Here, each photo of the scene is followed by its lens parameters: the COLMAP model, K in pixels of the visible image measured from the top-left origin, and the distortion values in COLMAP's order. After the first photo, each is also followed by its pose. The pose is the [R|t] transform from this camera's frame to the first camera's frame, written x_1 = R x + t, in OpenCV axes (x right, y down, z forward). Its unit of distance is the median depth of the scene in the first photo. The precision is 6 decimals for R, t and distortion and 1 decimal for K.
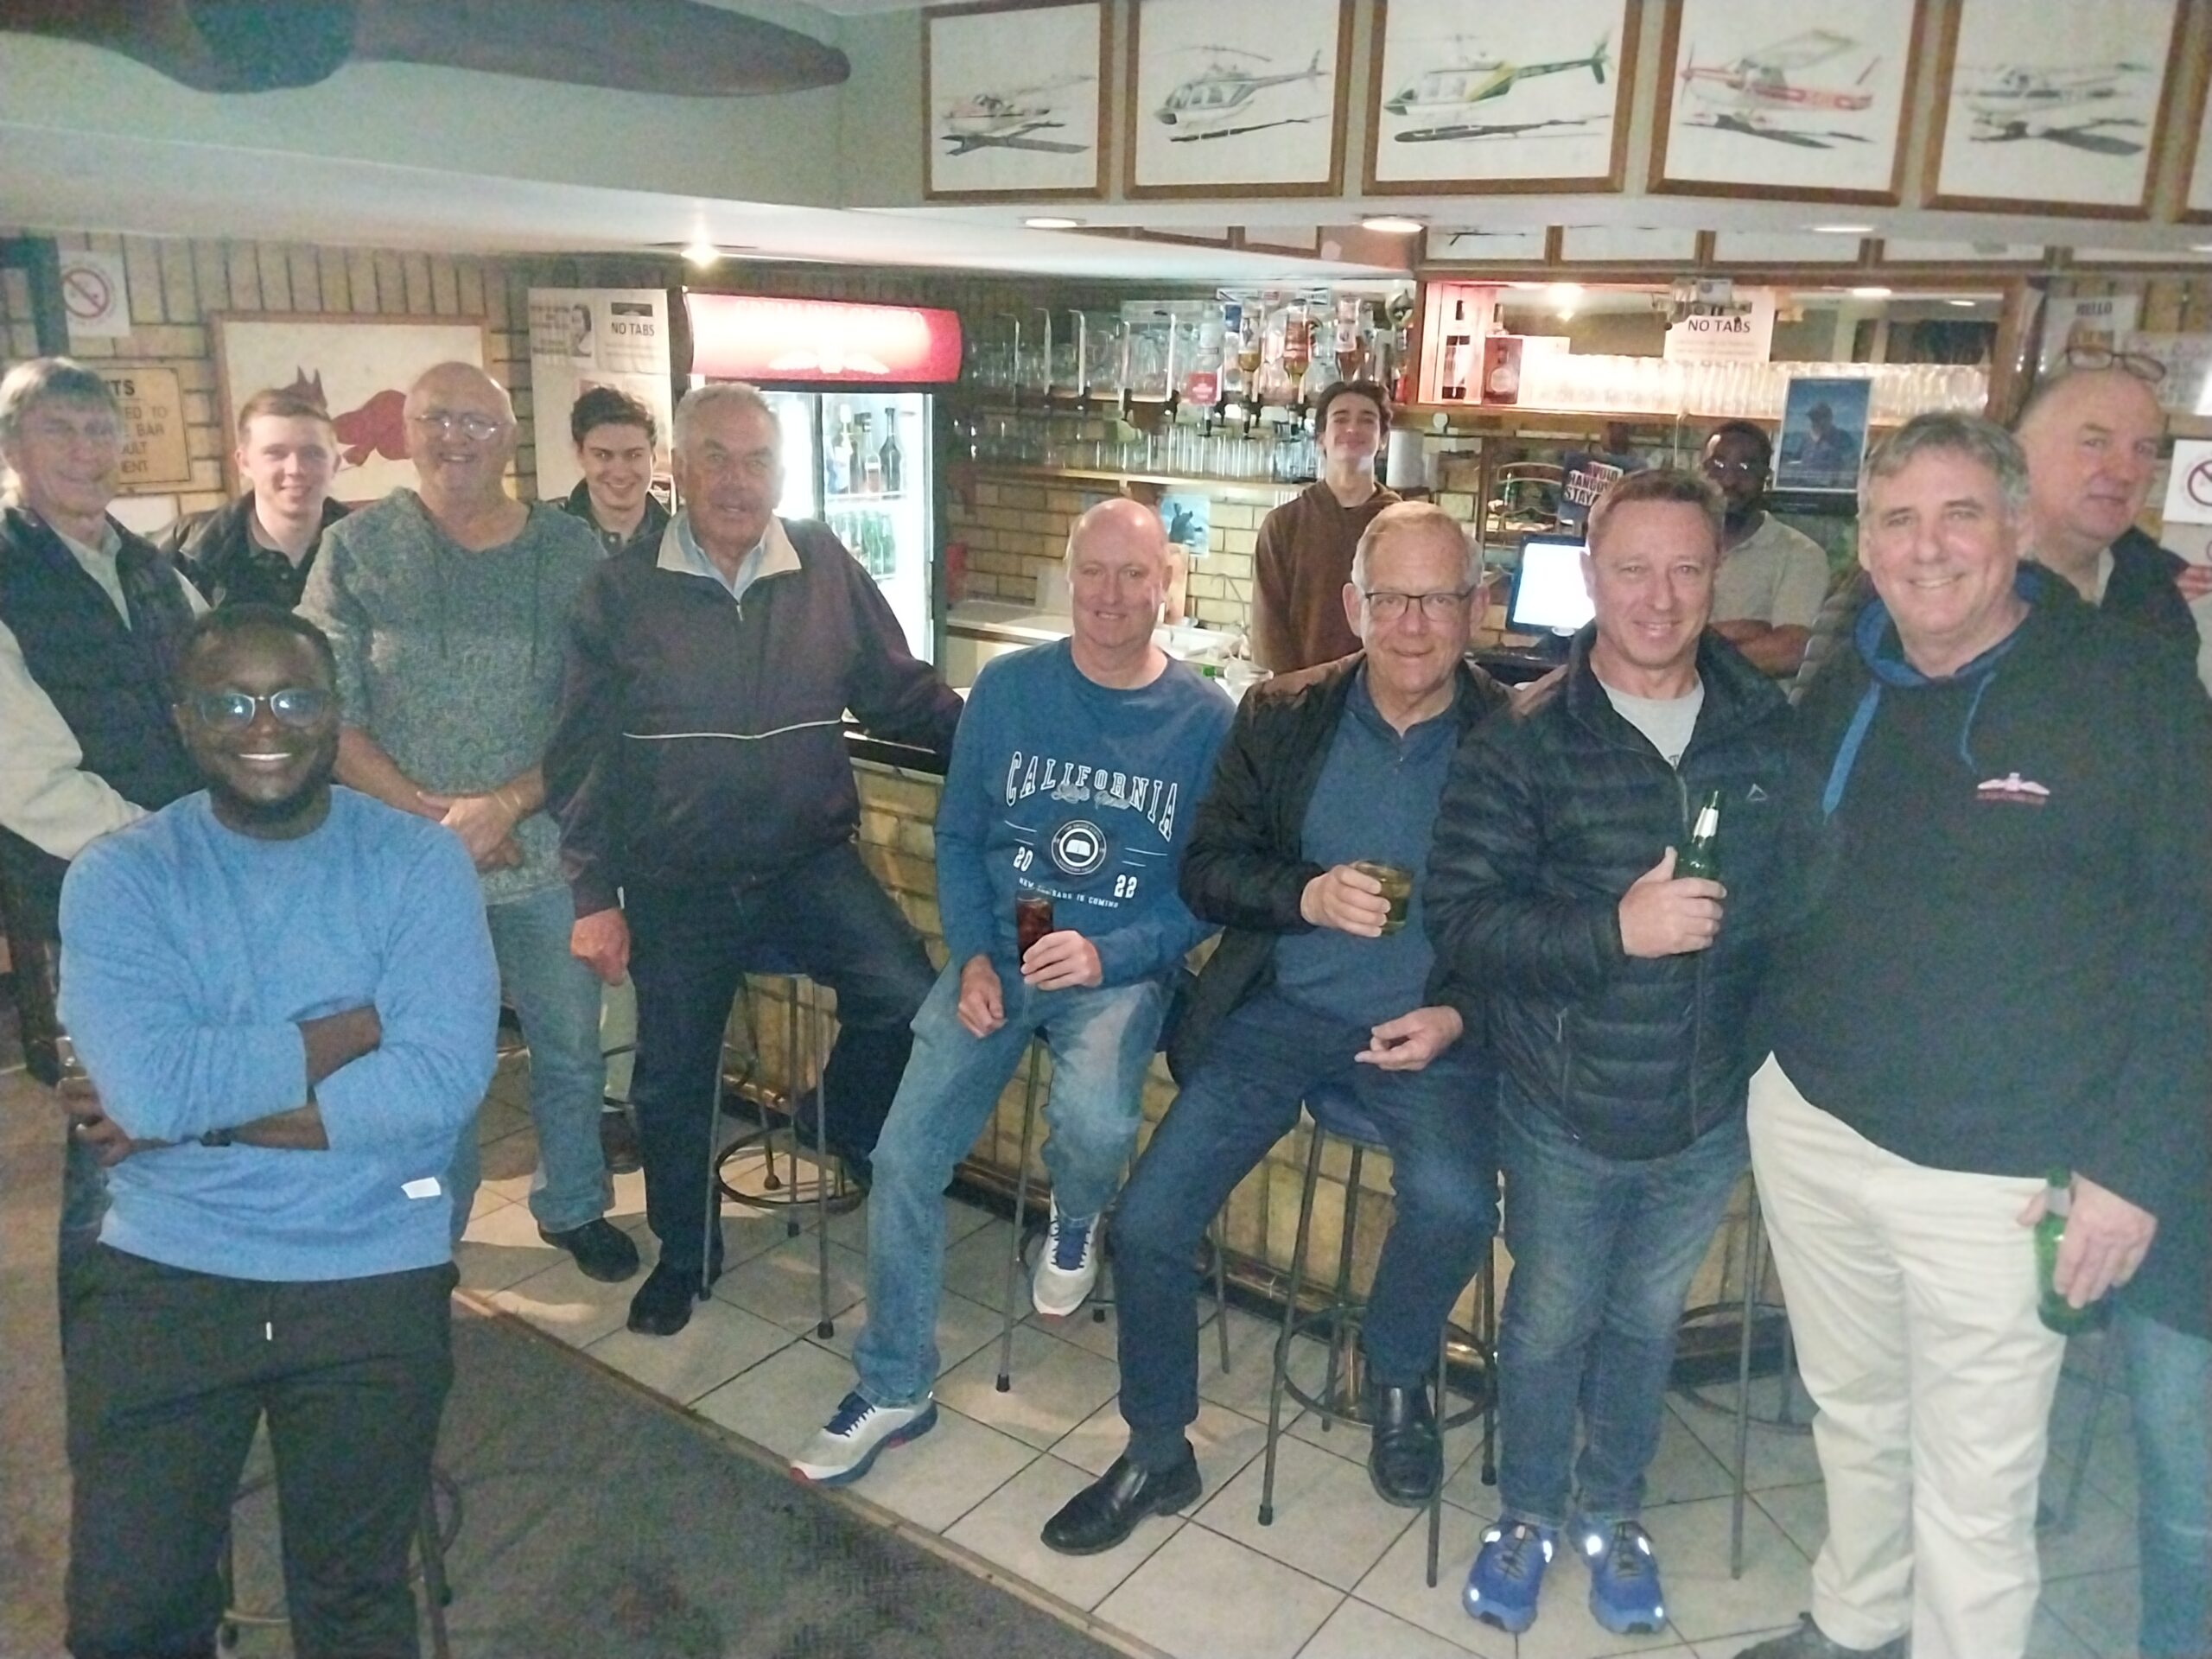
lens RADIAL K [[1803.6, 0, 1111.0], [0, 1803.6, 829.2], [0, 0, 1]] dist [0.043614, 0.022043]
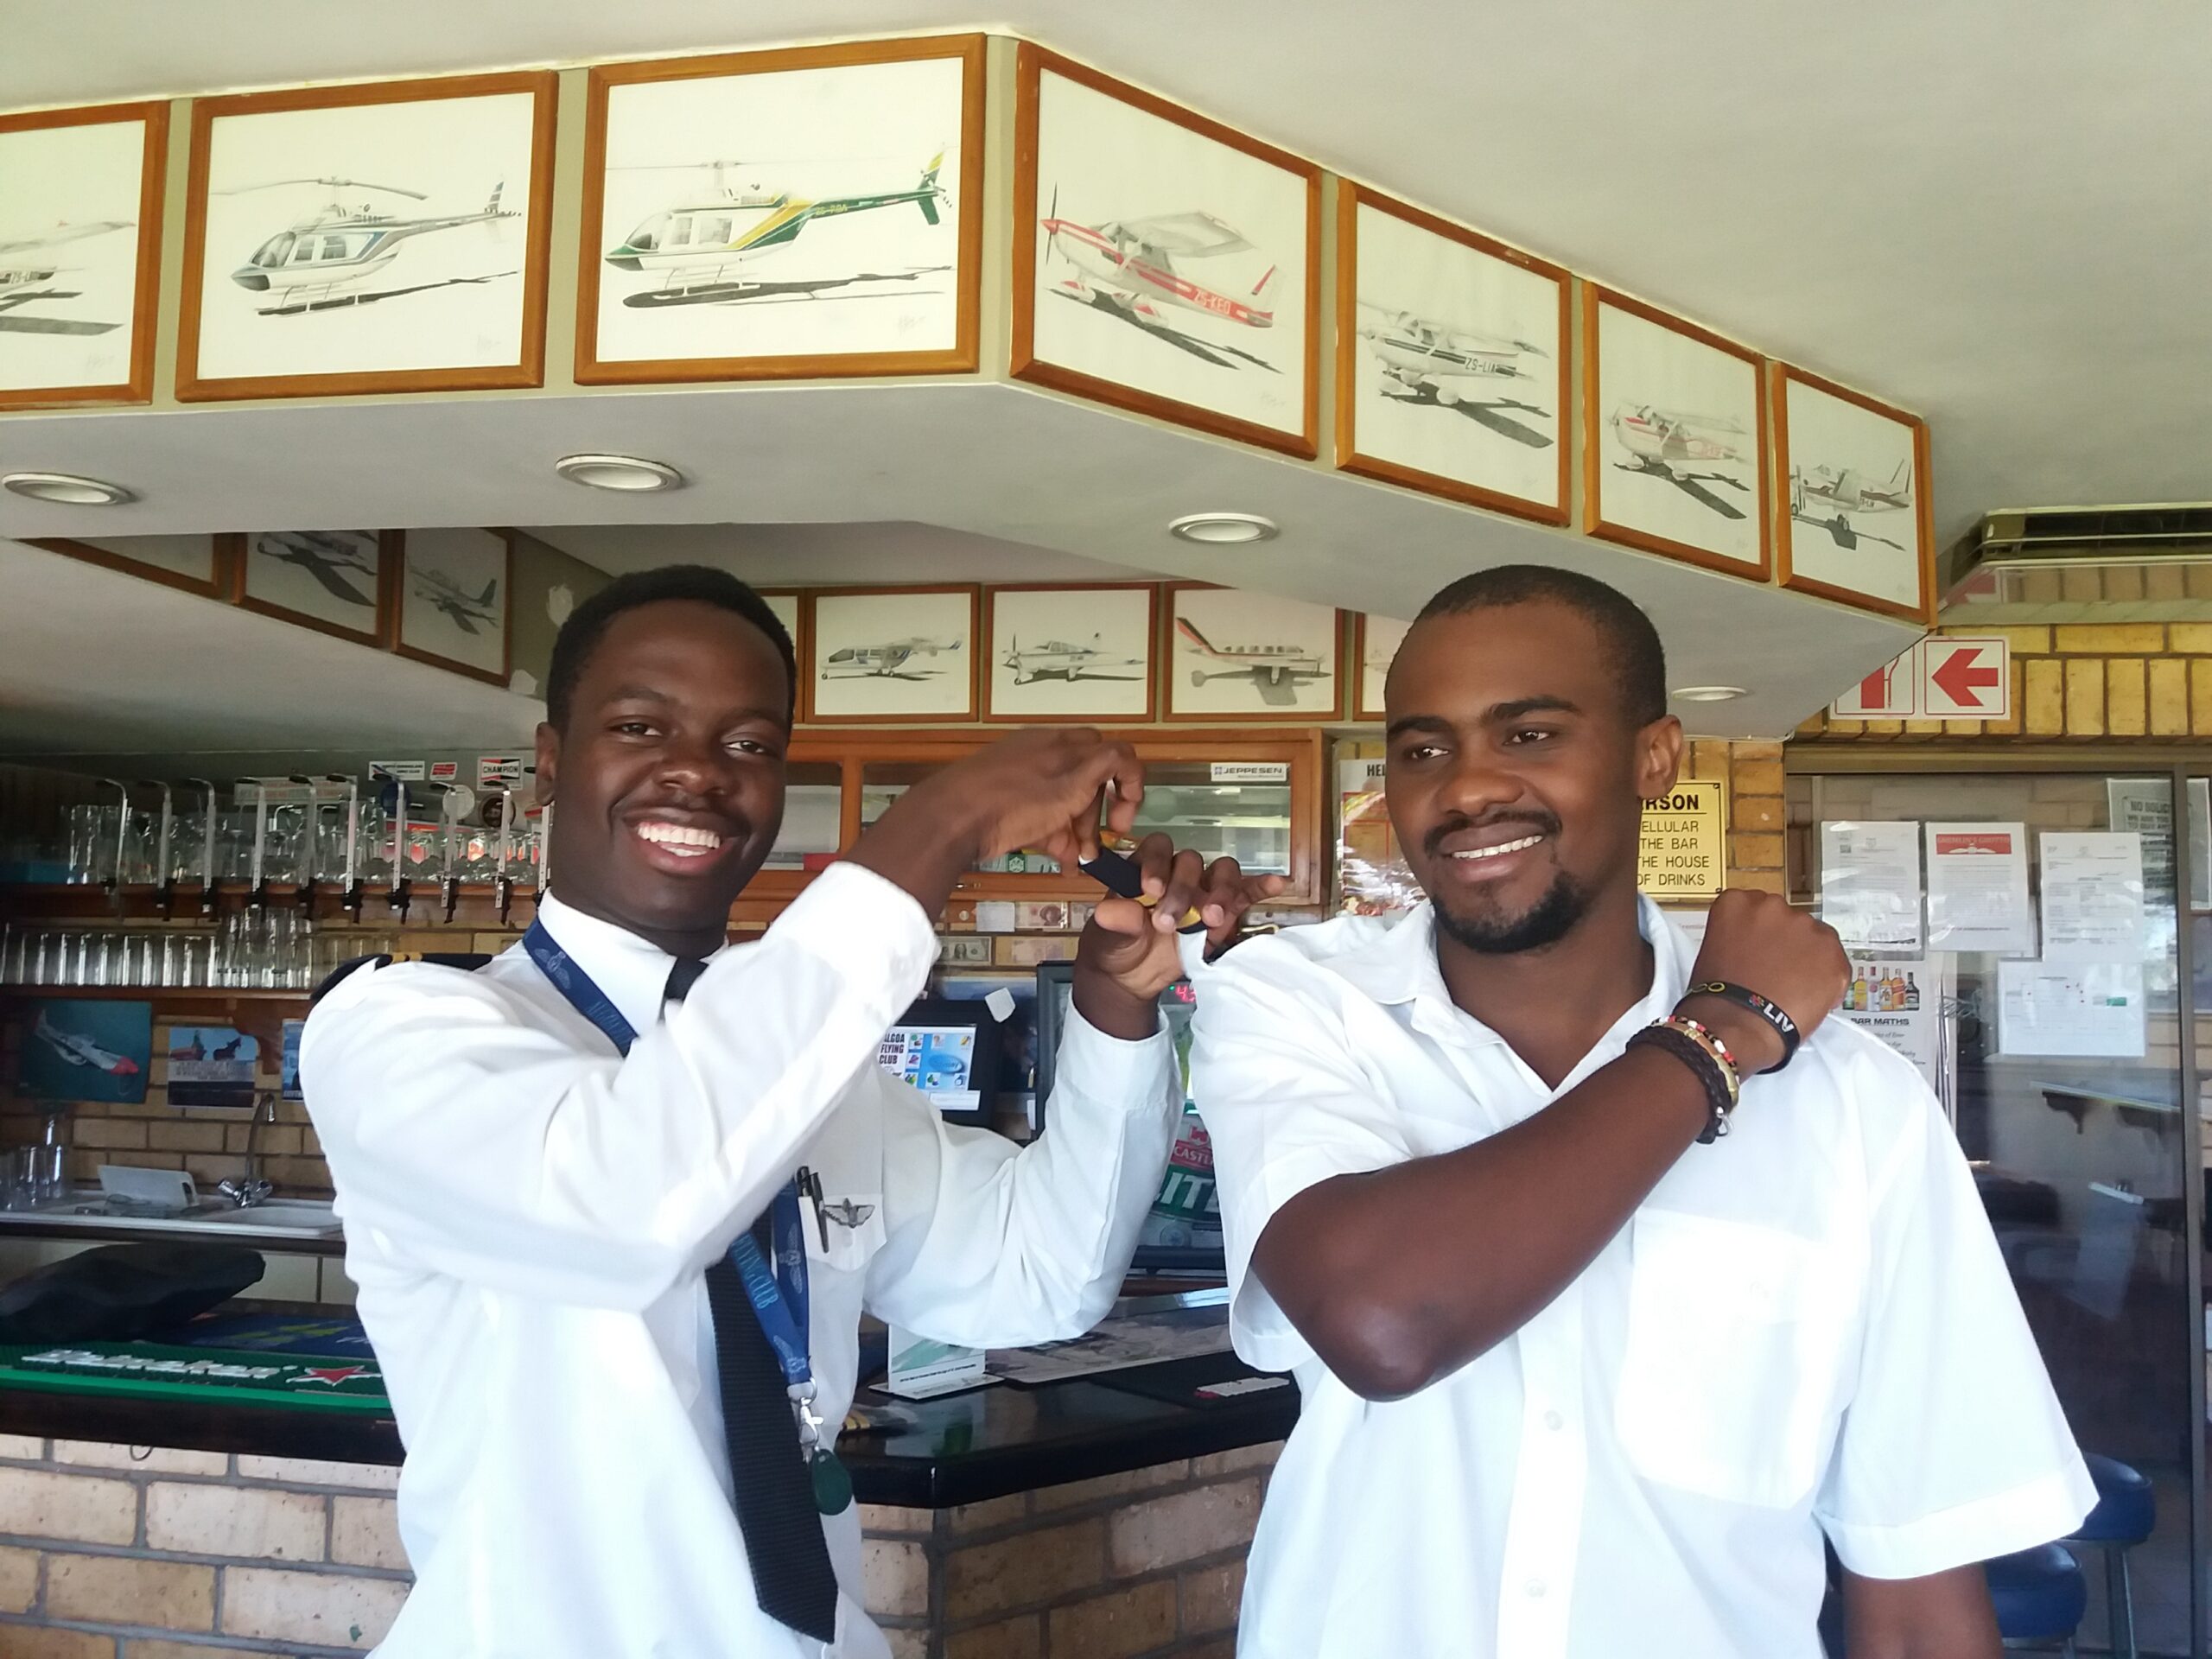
lens RADIAL K [[1885.1, 0, 1116.0], [0, 1885.1, 831.9], [0, 0, 1]] dist [0.004007, -0.017518]
pose [[0.911929, 0.022575, 0.409726, 0.044113], [0.111242, 0.947495, -0.299798, 0.023924], [-0.394981, 0.318973, 0.861537, 0.411037]]
